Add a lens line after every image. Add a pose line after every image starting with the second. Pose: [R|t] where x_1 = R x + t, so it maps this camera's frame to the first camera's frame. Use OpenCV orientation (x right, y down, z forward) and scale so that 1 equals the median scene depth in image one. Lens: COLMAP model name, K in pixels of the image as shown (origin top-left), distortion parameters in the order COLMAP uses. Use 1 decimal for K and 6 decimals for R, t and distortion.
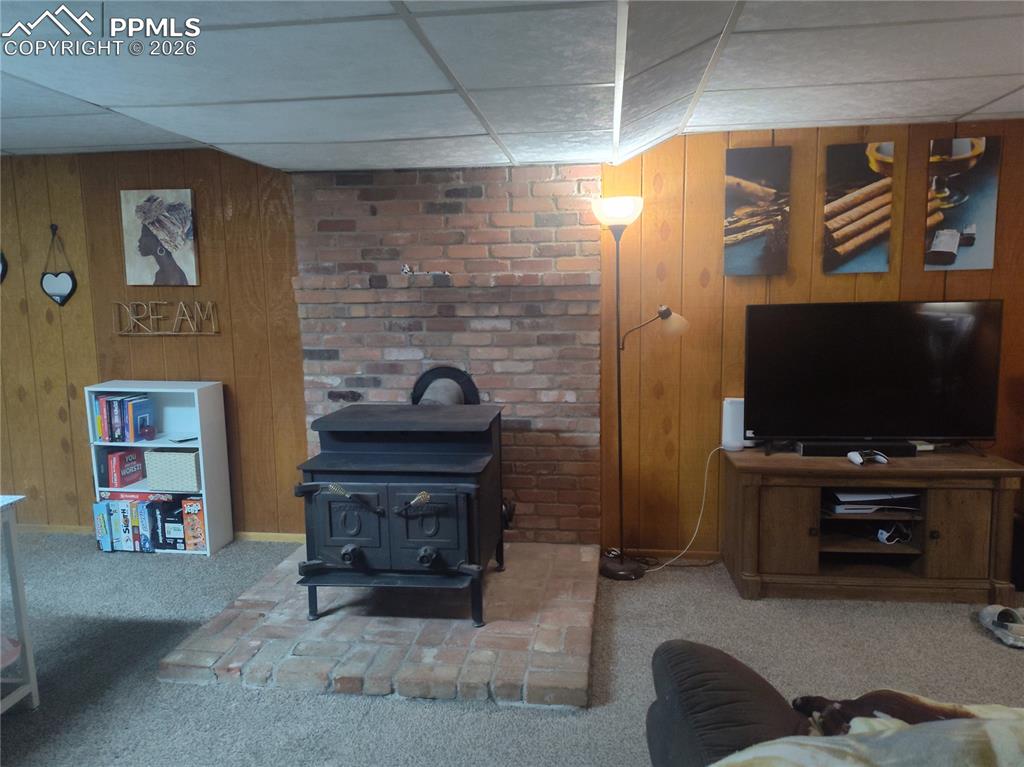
lens RADIAL K [[691.7, 0, 513.8], [0, 691.7, 383.4], [0, 0, 1]] dist [0.003777, -0.000160]
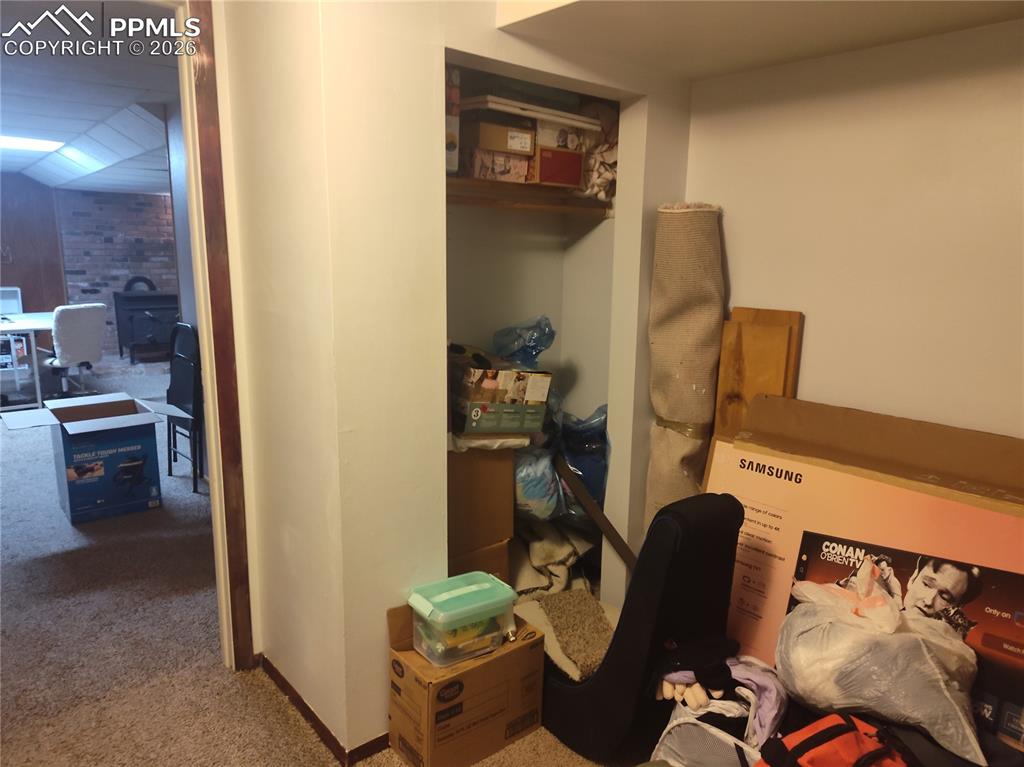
lens RADIAL K [[691.7, 0, 511.1], [0, 691.7, 384.6], [0, 0, 1]] dist [0.003777, -0.000160]
pose [[0.670370, -0.122094, 0.731913, -1.032798], [0.070494, 0.992388, 0.100979, 0.192349], [-0.738671, -0.016098, 0.673874, -1.551933]]
